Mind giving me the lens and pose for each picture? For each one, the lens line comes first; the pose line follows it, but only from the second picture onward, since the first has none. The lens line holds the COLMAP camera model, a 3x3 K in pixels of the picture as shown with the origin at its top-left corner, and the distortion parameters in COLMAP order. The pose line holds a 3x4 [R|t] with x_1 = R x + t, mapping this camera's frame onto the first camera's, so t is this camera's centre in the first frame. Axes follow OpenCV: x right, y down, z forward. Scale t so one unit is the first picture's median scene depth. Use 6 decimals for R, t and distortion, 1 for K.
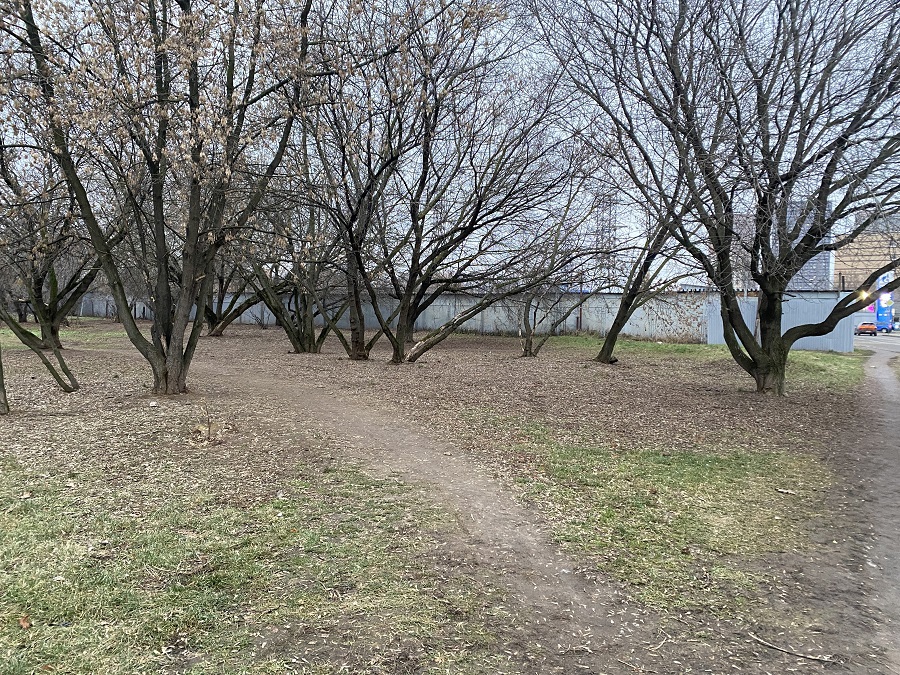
lens RADIAL K [[693.8, 0, 450.0], [0, 693.8, 337.5], [0, 0, 1]] dist [0.086184, -0.072693]
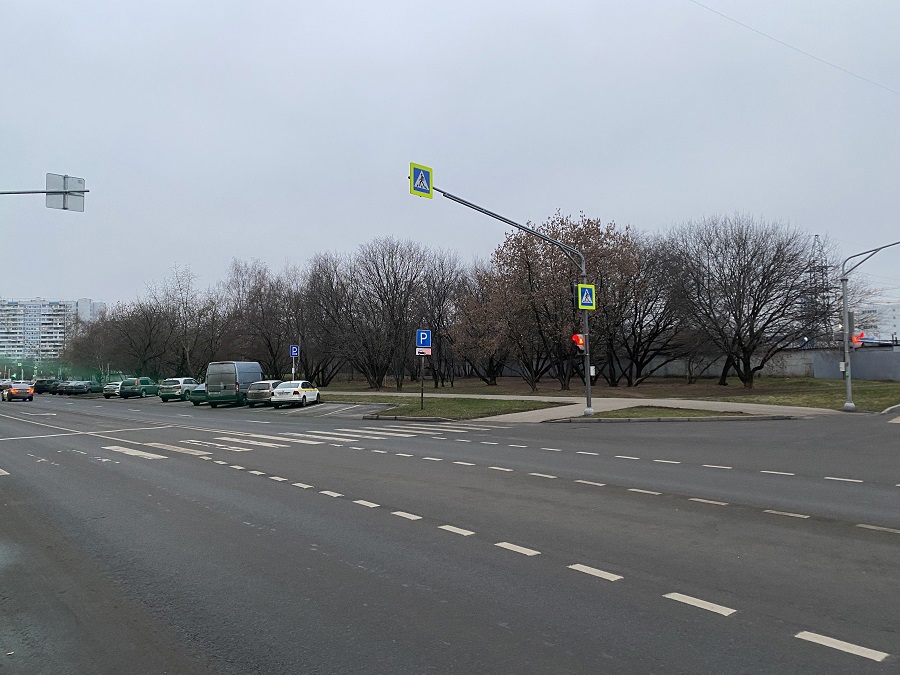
lens RADIAL K [[693.8, 0, 450.0], [0, 693.8, 337.5], [0, 0, 1]] dist [0.086184, -0.072693]
pose [[0.930728, -0.064875, -0.359912, 1.017885], [0.037857, 0.995944, -0.081624, 0.164627], [0.363748, 0.062345, 0.929409, -6.664076]]
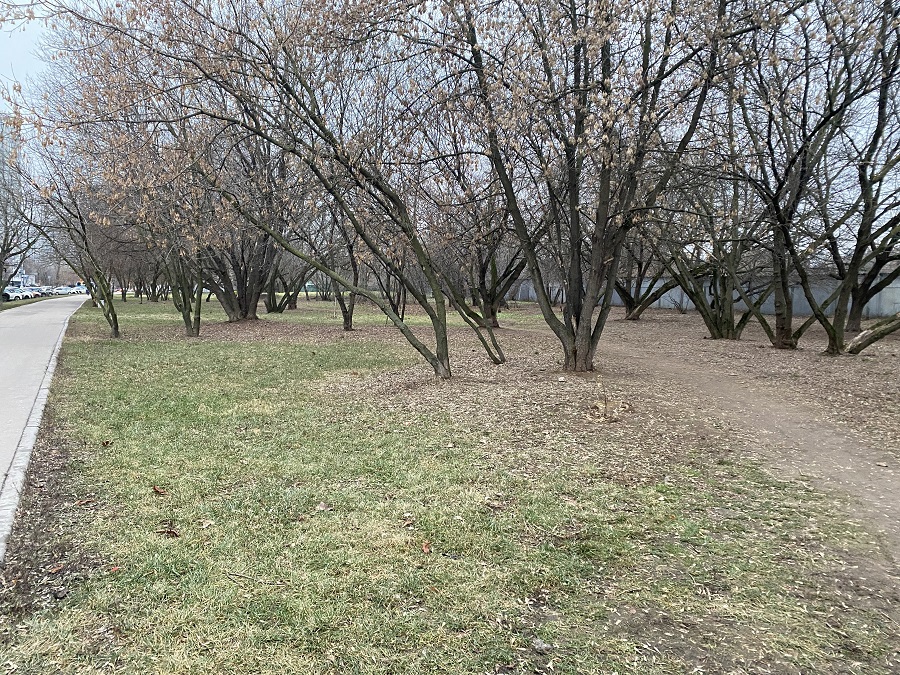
lens RADIAL K [[693.8, 0, 450.0], [0, 693.8, 337.5], [0, 0, 1]] dist [0.086184, -0.072693]
pose [[0.835315, 0.035293, -0.548638, 0.018697], [-0.023243, 0.999312, 0.028896, 0.003972], [0.549280, -0.011386, 0.835561, 0.014289]]
